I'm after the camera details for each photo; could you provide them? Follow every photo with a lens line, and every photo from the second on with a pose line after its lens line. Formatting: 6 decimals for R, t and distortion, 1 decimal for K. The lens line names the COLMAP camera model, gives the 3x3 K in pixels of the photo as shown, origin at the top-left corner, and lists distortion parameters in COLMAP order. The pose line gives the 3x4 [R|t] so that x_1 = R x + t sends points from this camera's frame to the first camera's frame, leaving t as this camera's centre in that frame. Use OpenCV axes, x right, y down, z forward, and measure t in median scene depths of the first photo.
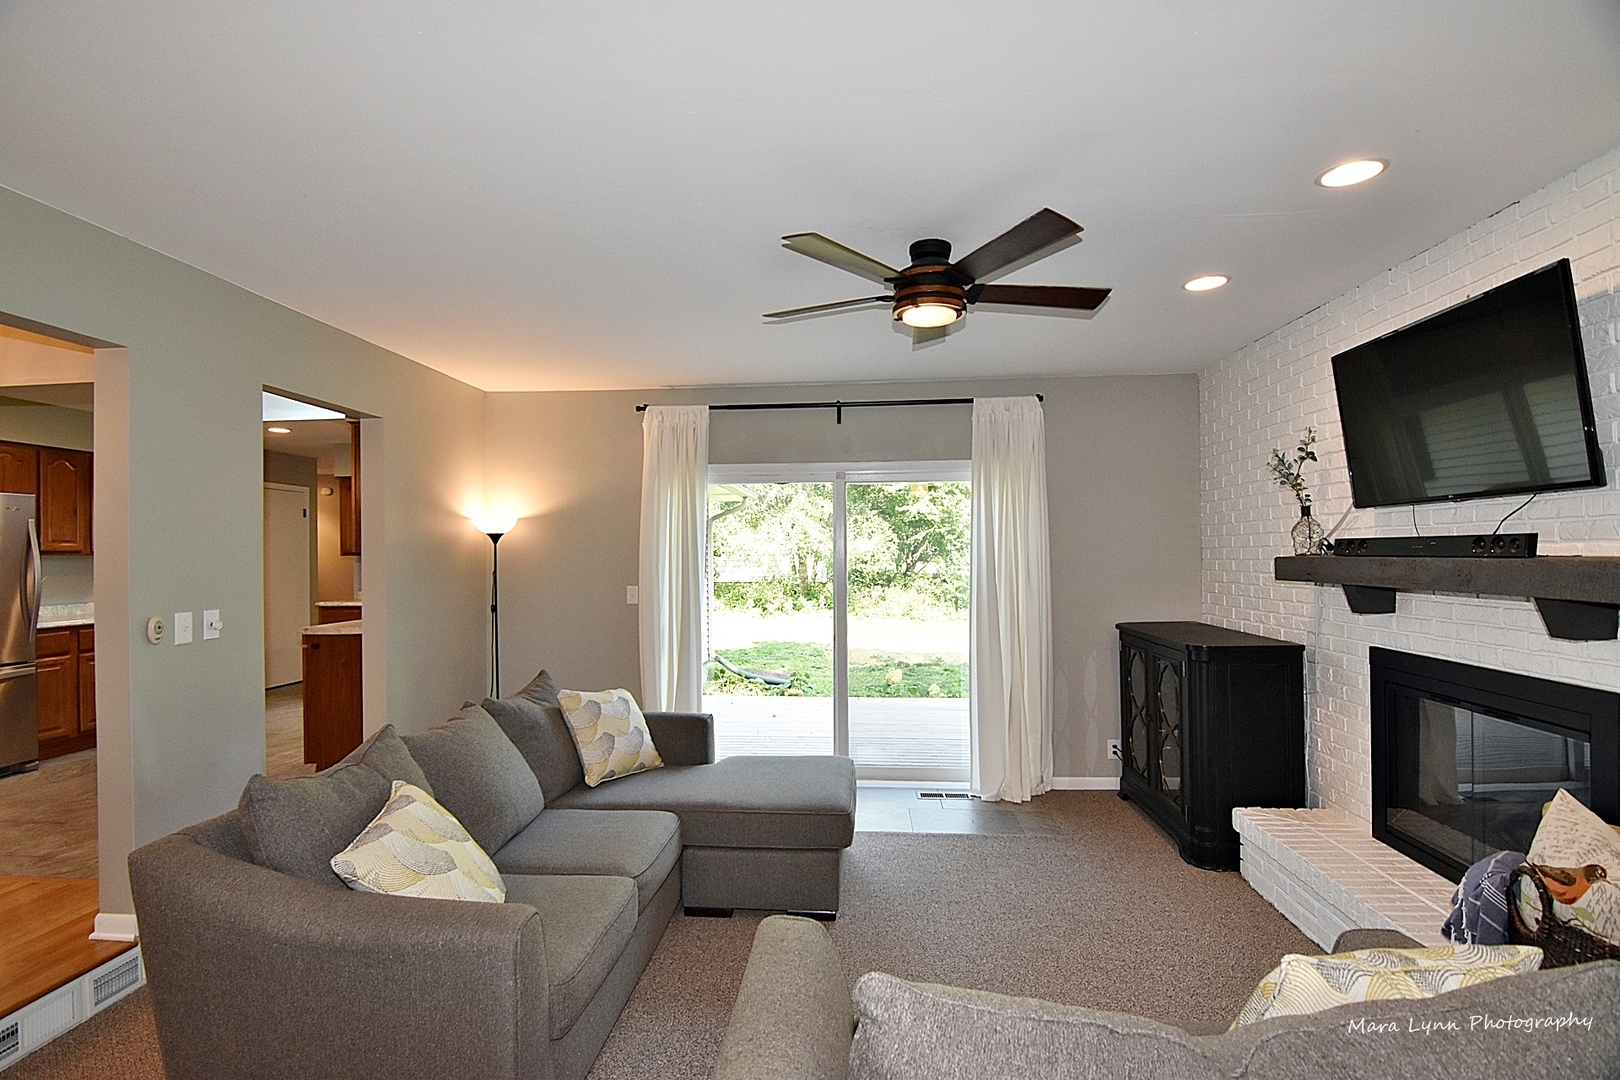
lens RADIAL K [[793.6, 0, 799.1], [0, 793.6, 548.7], [0, 0, 1]] dist [0.001156, -0.013846]
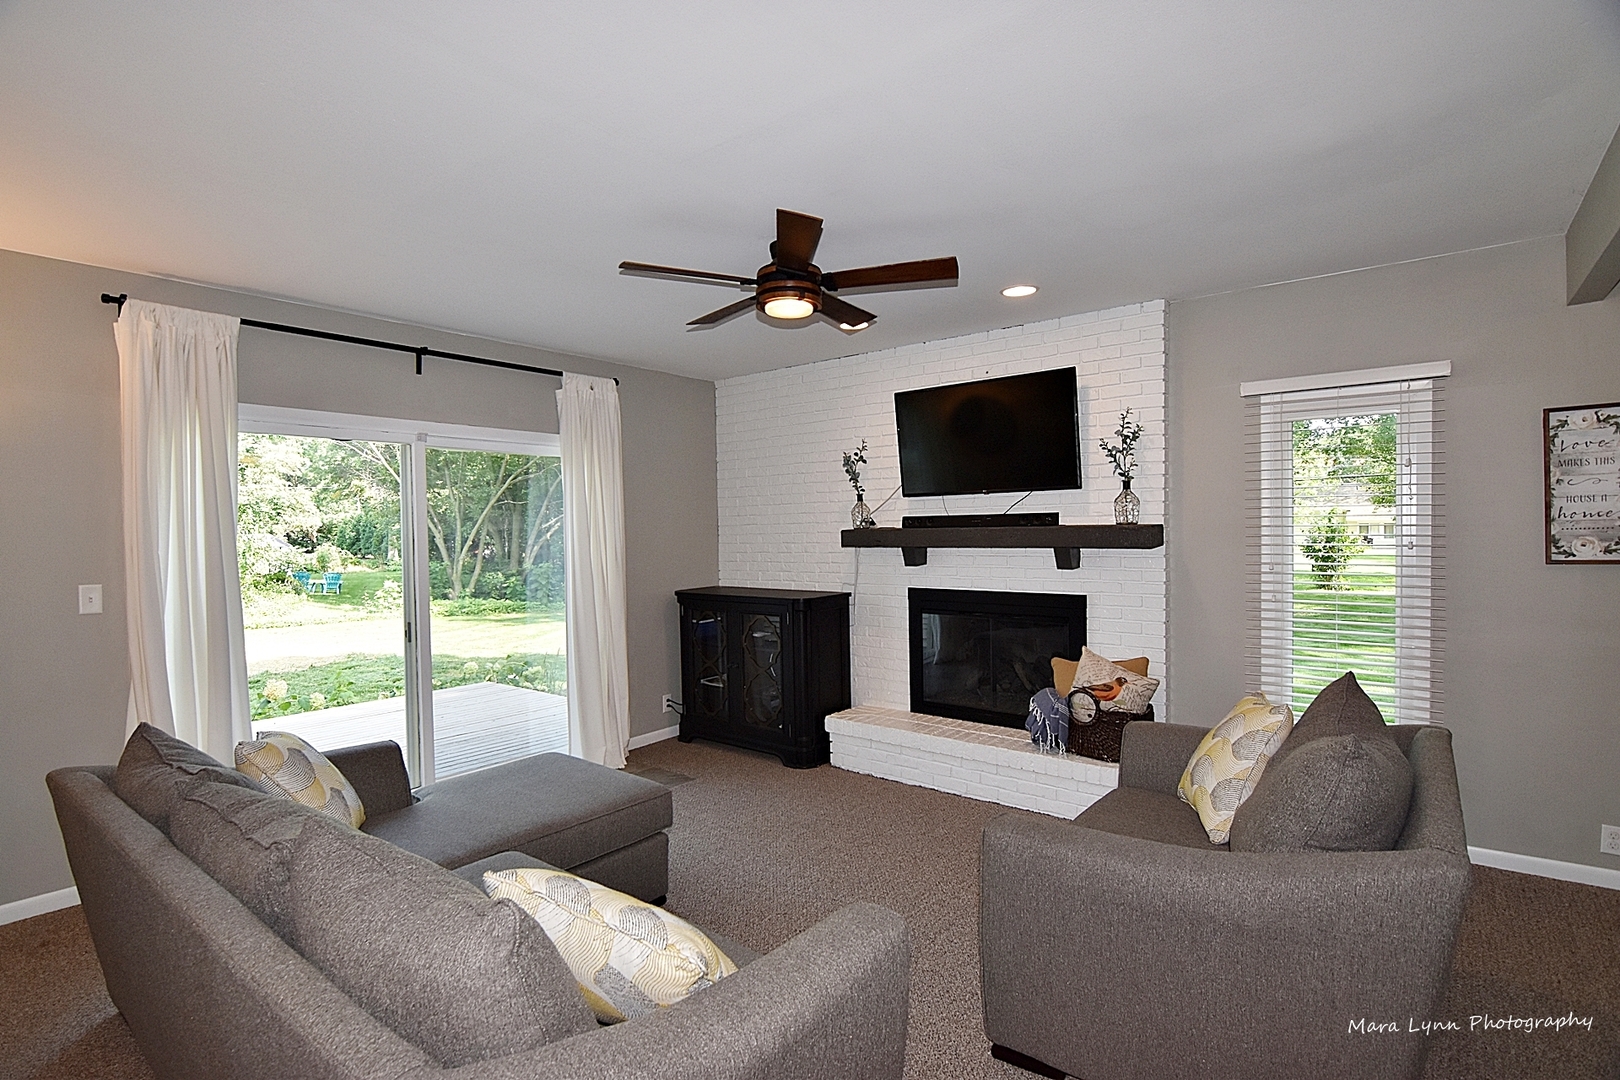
lens RADIAL K [[793.6, 0, 799.1], [0, 793.6, 548.7], [0, 0, 1]] dist [0.001156, -0.013846]
pose [[0.553599, -0.020098, 0.832541, -0.597734], [0.006338, 0.999781, 0.019921, 0.014975], [-0.832759, -0.005751, 0.553605, 0.295048]]
